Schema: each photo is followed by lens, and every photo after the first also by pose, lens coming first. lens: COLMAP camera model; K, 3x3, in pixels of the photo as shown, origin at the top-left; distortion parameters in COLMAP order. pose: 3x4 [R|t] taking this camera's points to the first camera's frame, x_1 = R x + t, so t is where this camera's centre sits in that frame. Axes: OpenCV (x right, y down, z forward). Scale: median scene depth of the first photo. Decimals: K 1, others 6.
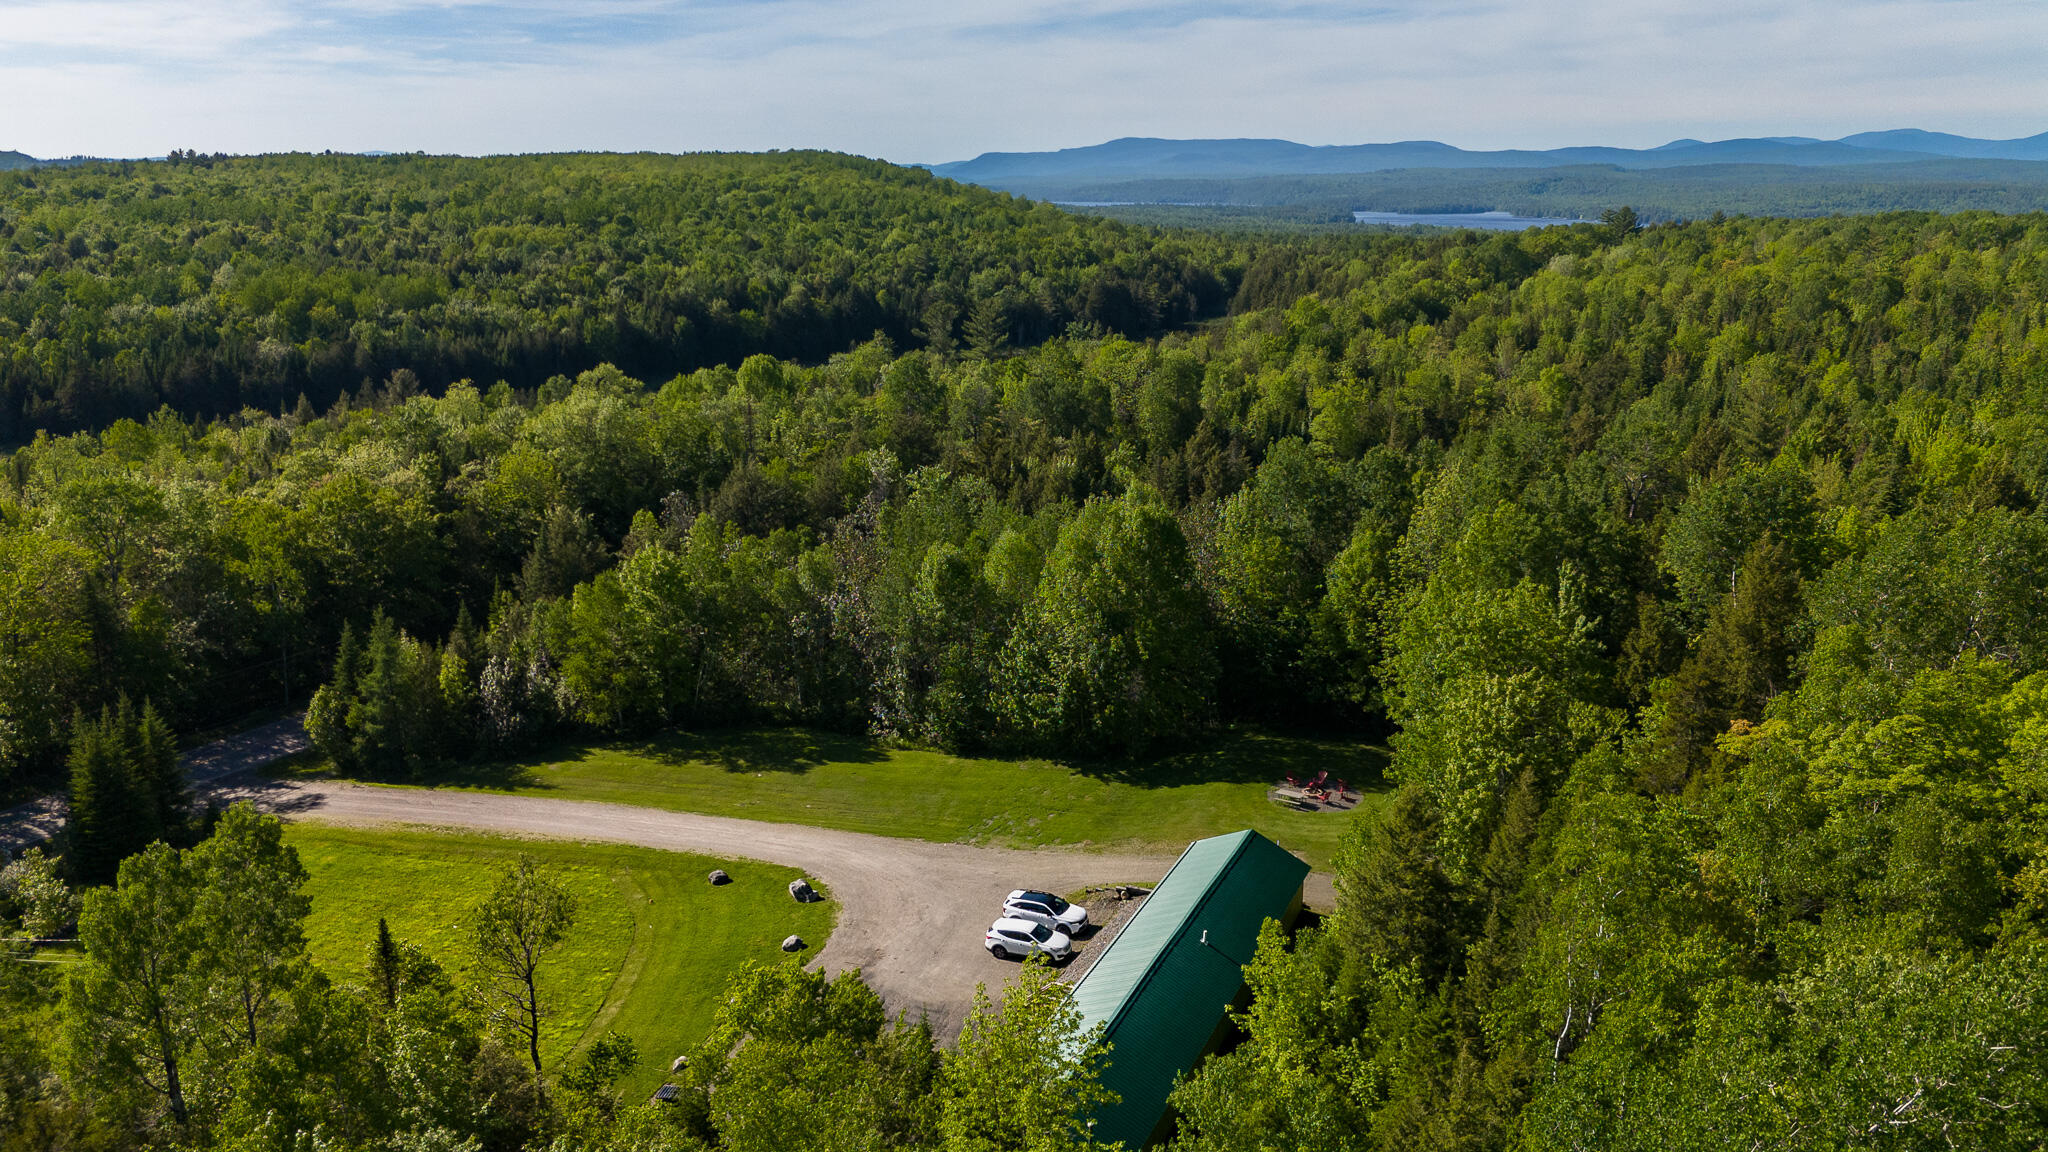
lens RADIAL K [[1493.3, 0, 1021.4], [0, 1493.3, 565.1], [0, 0, 1]] dist [0.094989, -0.133453]
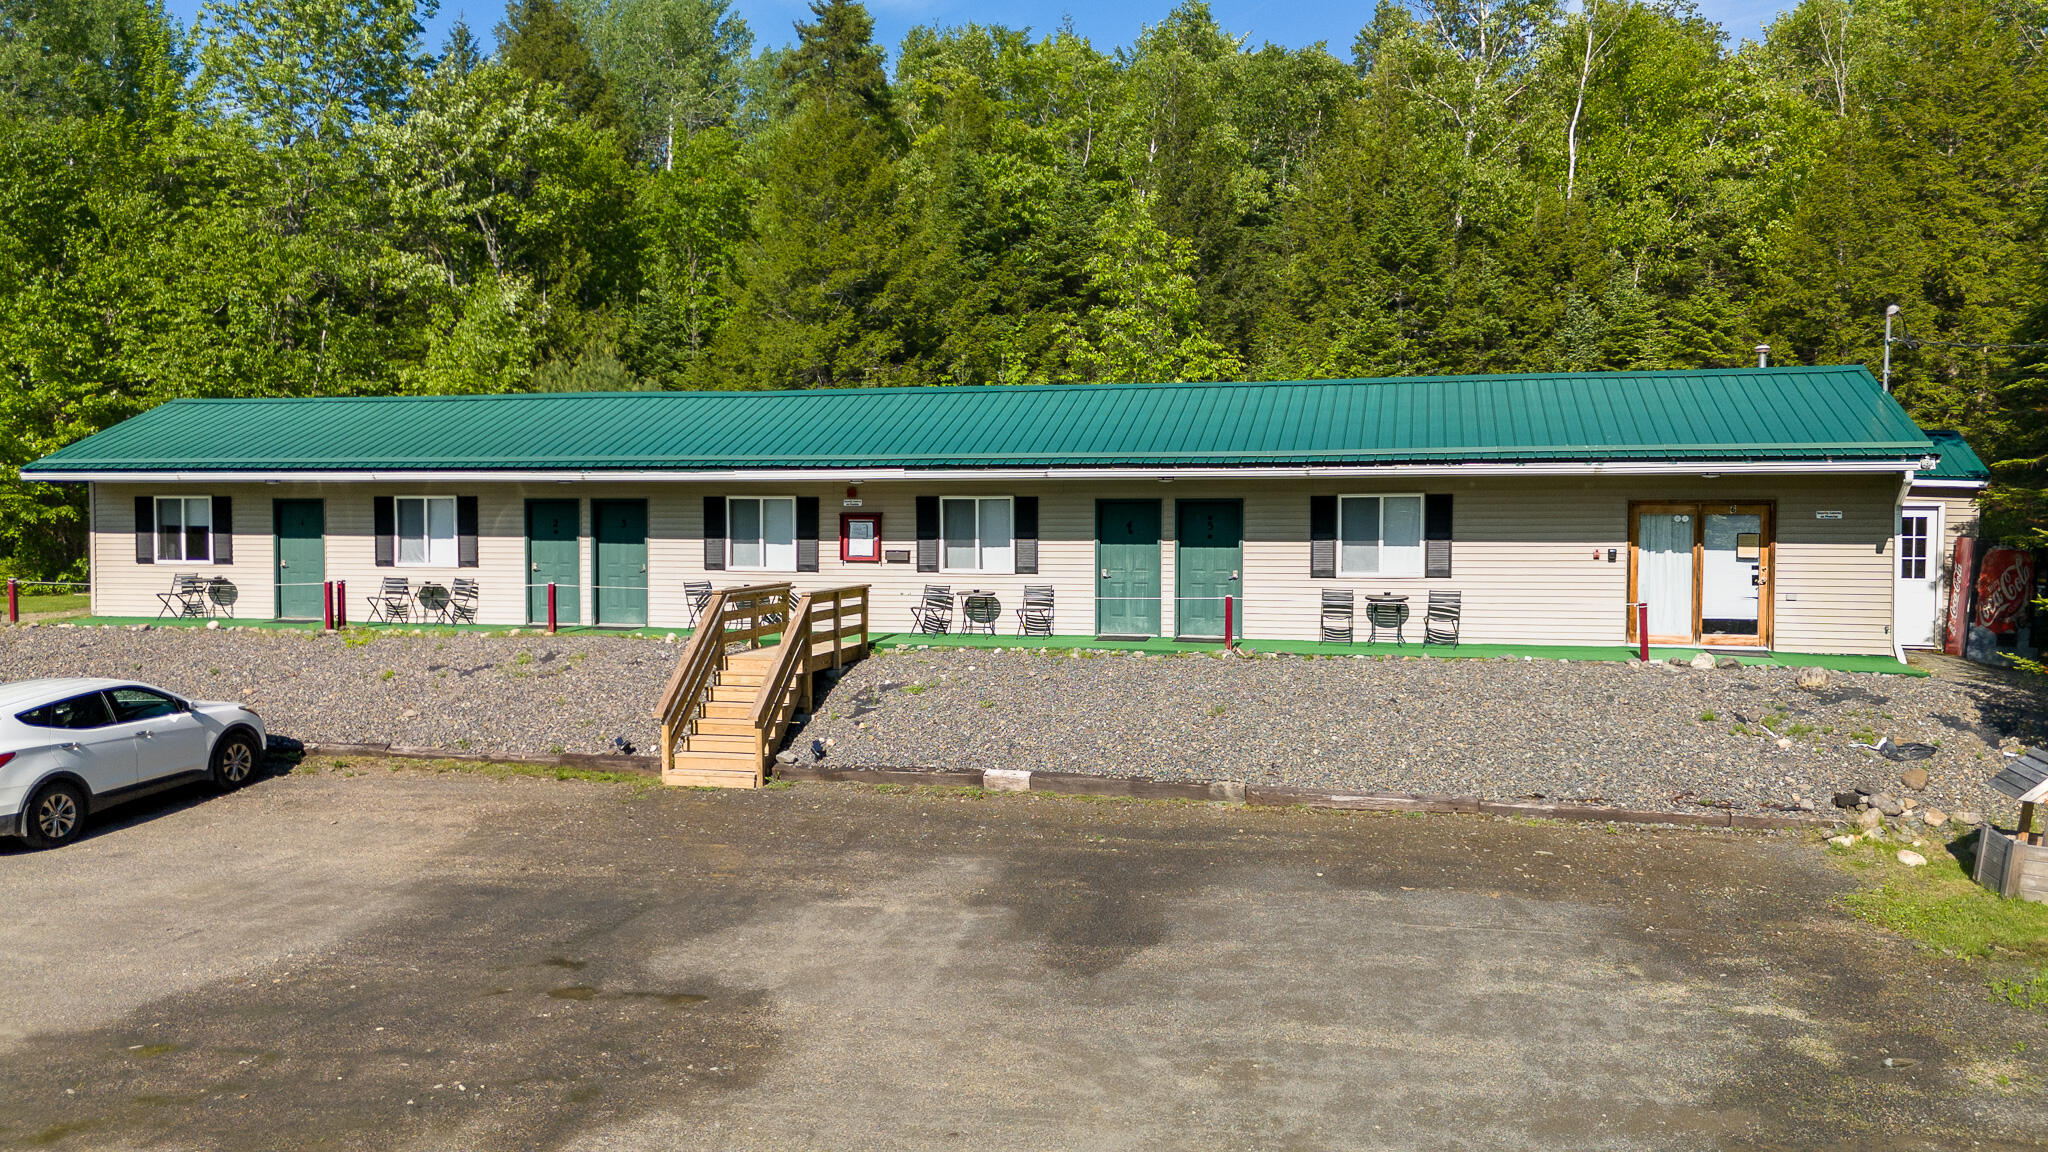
lens RADIAL K [[1492.7, 0, 1036.1], [0, 1492.7, 569.1], [0, 0, 1]] dist [0.089275, -0.111294]
pose [[-0.176757, -0.039562, 0.983459, -0.171112], [0.244939, 0.965989, 0.082883, 0.168910], [-0.953290, 0.255538, -0.161055, 0.628160]]
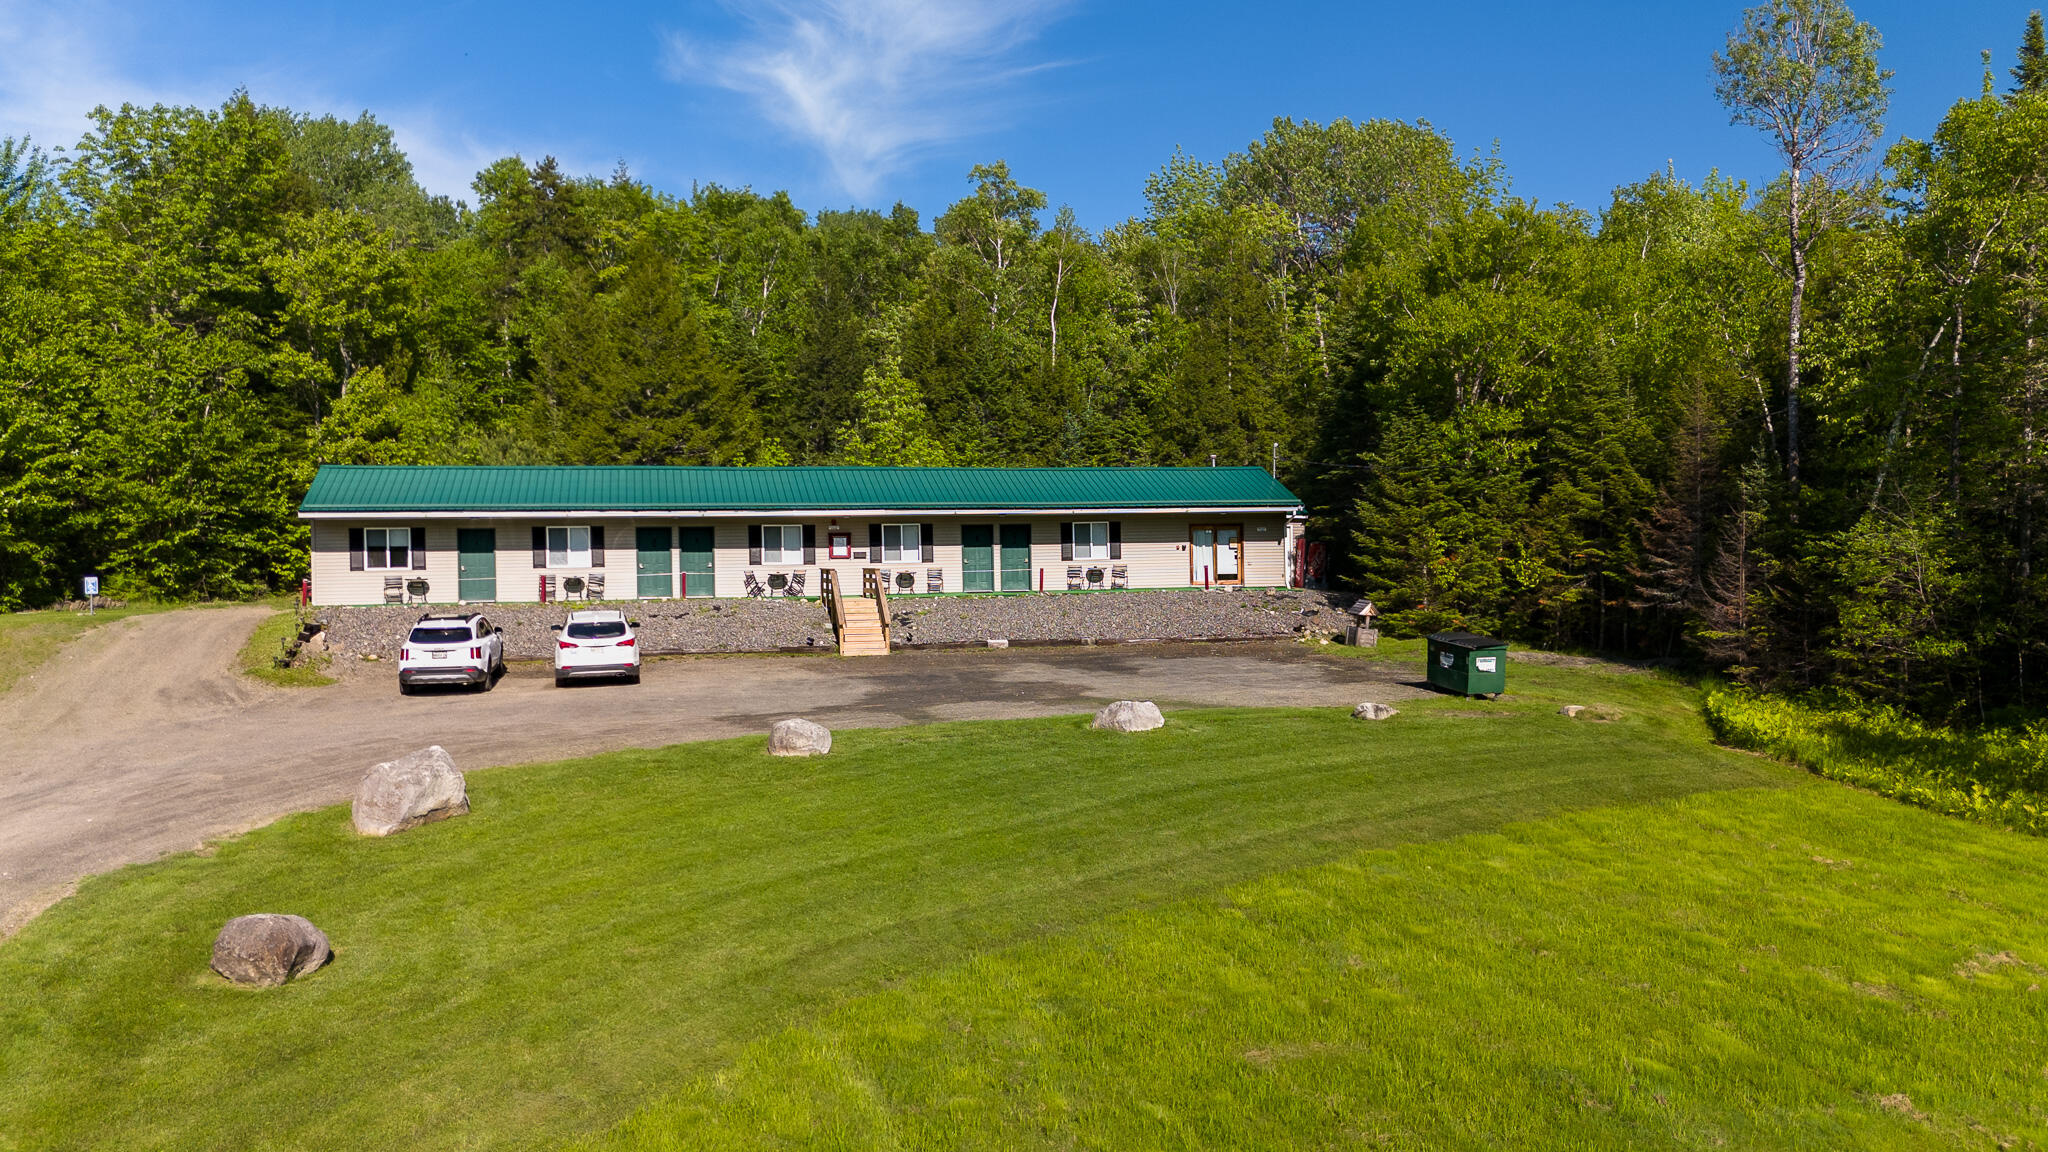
lens RADIAL K [[1492.7, 0, 1036.1], [0, 1492.7, 569.1], [0, 0, 1]] dist [0.089275, -0.111294]
pose [[-0.624923, -0.001125, 0.780685, -0.309437], [0.207583, 0.963761, 0.167555, 0.125051], [-0.752582, 0.266766, -0.602043, 0.822964]]
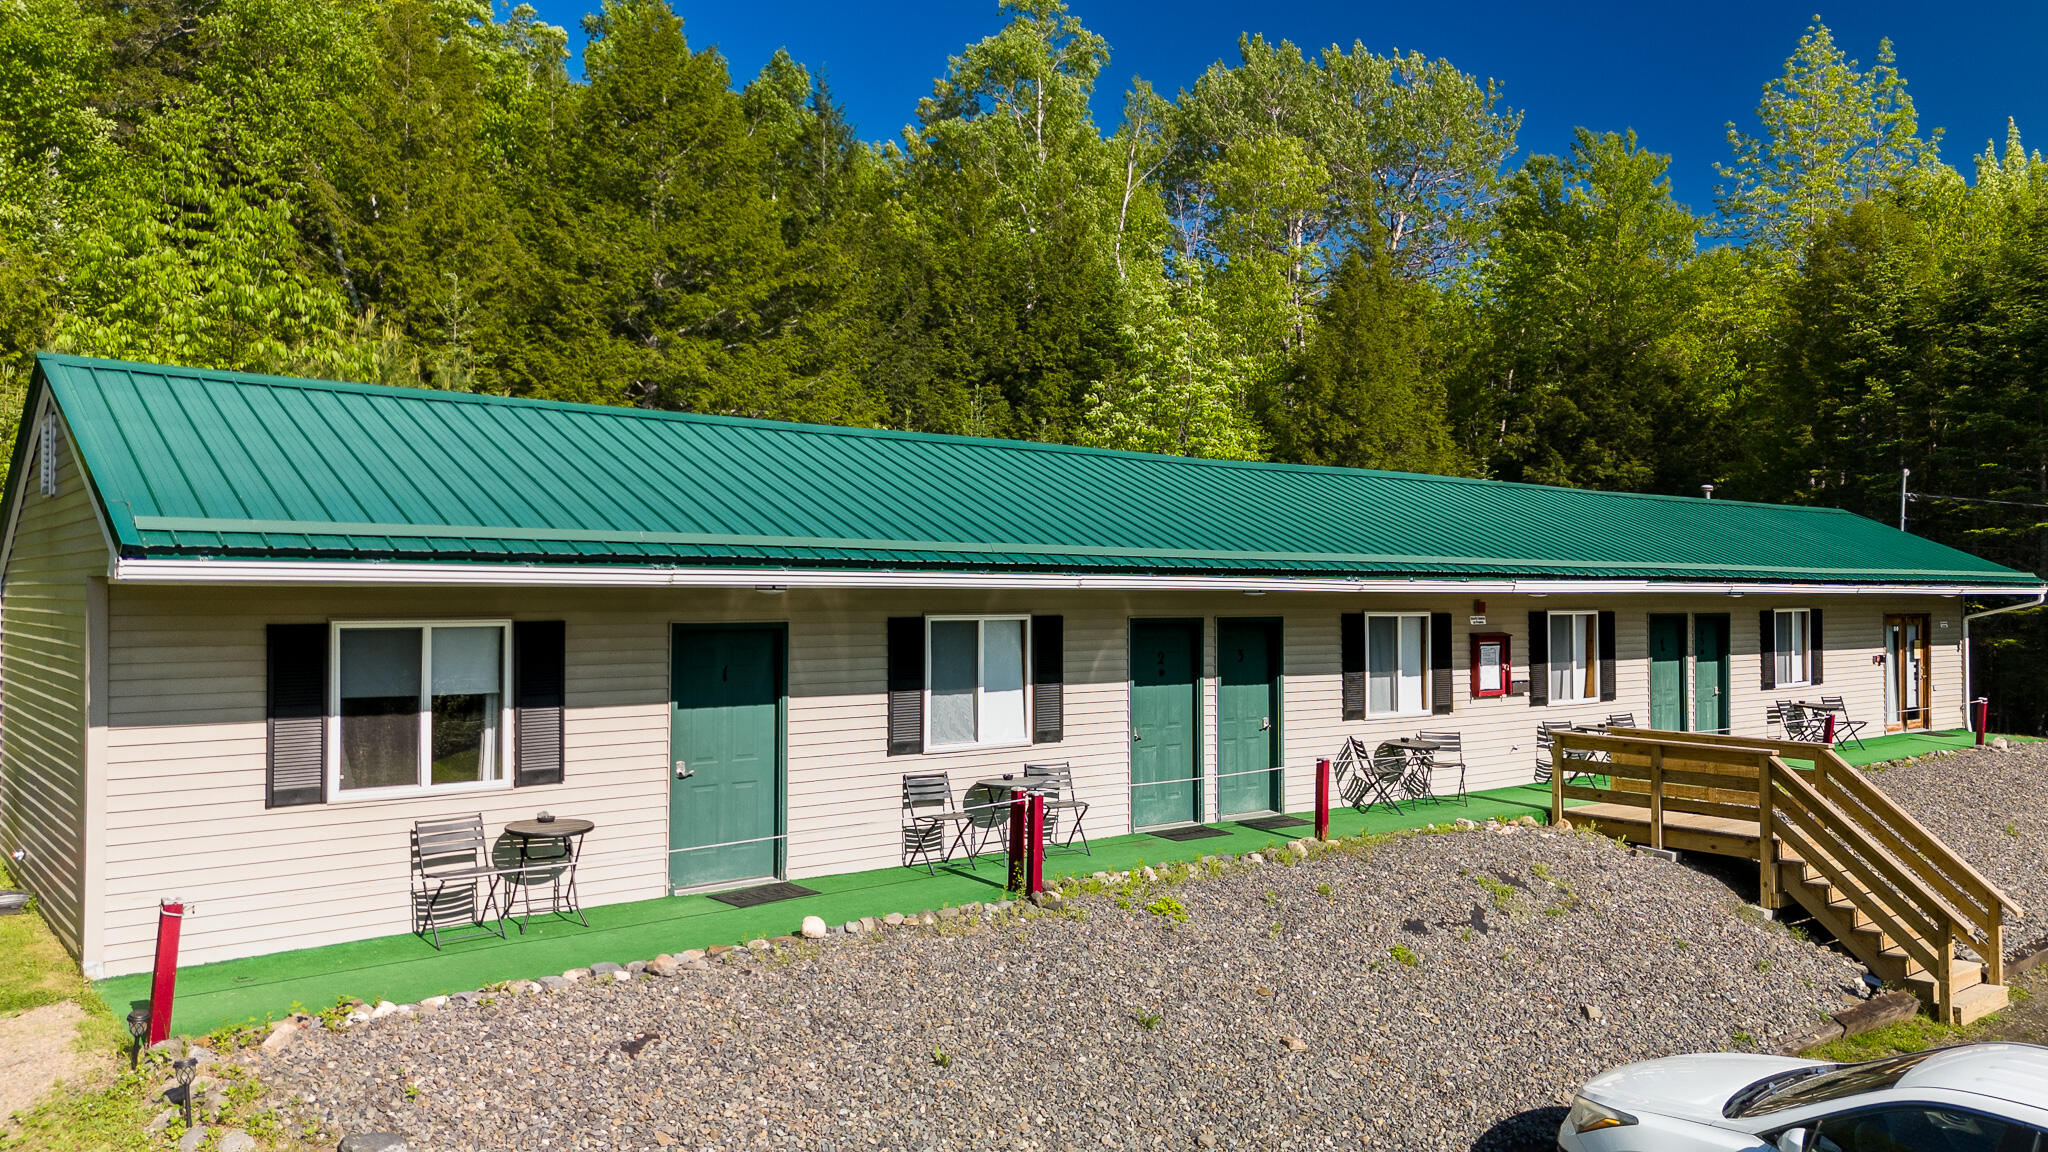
lens RADIAL K [[1492.7, 0, 1036.1], [0, 1492.7, 569.1], [0, 0, 1]] dist [0.089275, -0.111294]
pose [[-0.894077, 0.001279, 0.447912, 0.012196], [0.106229, 0.972071, 0.209269, 0.126250], [-0.435135, 0.234683, -0.869242, 0.778308]]
